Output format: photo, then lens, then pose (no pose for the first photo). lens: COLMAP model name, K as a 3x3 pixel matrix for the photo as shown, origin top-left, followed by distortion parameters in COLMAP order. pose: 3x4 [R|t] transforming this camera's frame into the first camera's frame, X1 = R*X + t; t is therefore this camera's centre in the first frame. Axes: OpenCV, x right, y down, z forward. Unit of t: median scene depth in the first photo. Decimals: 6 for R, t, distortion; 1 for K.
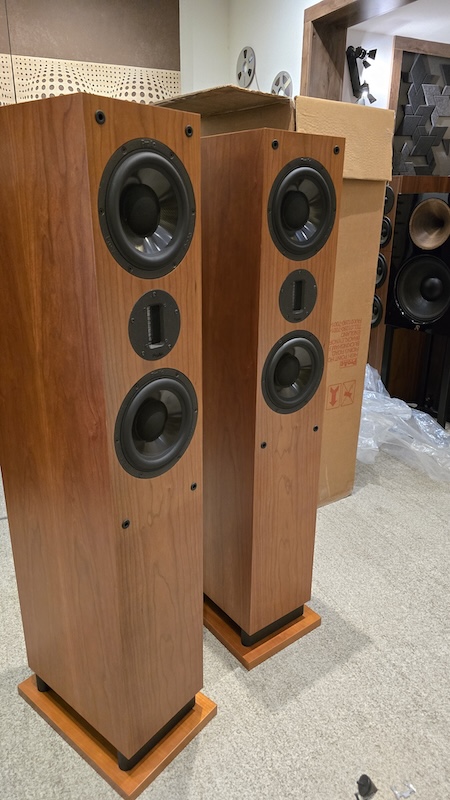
lens RADIAL K [[541.7, 0, 224.3], [0, 541.7, 391.6], [0, 0, 1]] dist [0.049708, -0.058648]
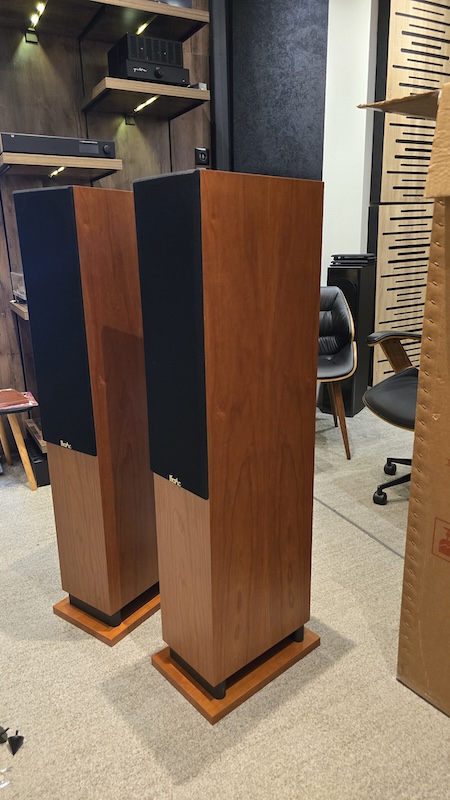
lens RADIAL K [[537.5, 0, 222.4], [0, 537.5, 393.2], [0, 0, 1]] dist [0.064401, -0.052065]
pose [[0.065063, 0.259318, -0.963598, 1.010825], [-0.309271, 0.923336, 0.227600, -0.292286], [0.948746, 0.283205, 0.140275, 0.875199]]
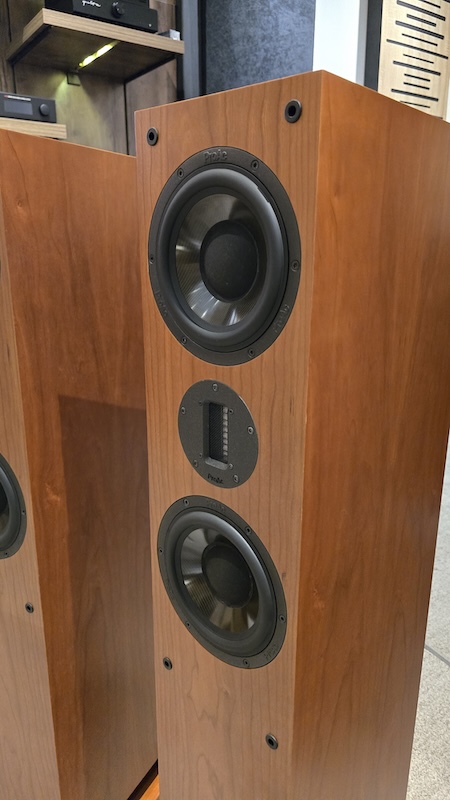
lens RADIAL K [[549.7, 0, 228.2], [0, 549.7, 388.1], [0, 0, 1]] dist [0.053009, -0.055252]
pose [[0.187544, 0.248258, -0.950366, 0.526976], [-0.323043, 0.929301, 0.179006, -0.271940], [0.927616, 0.273437, 0.254483, 0.783515]]
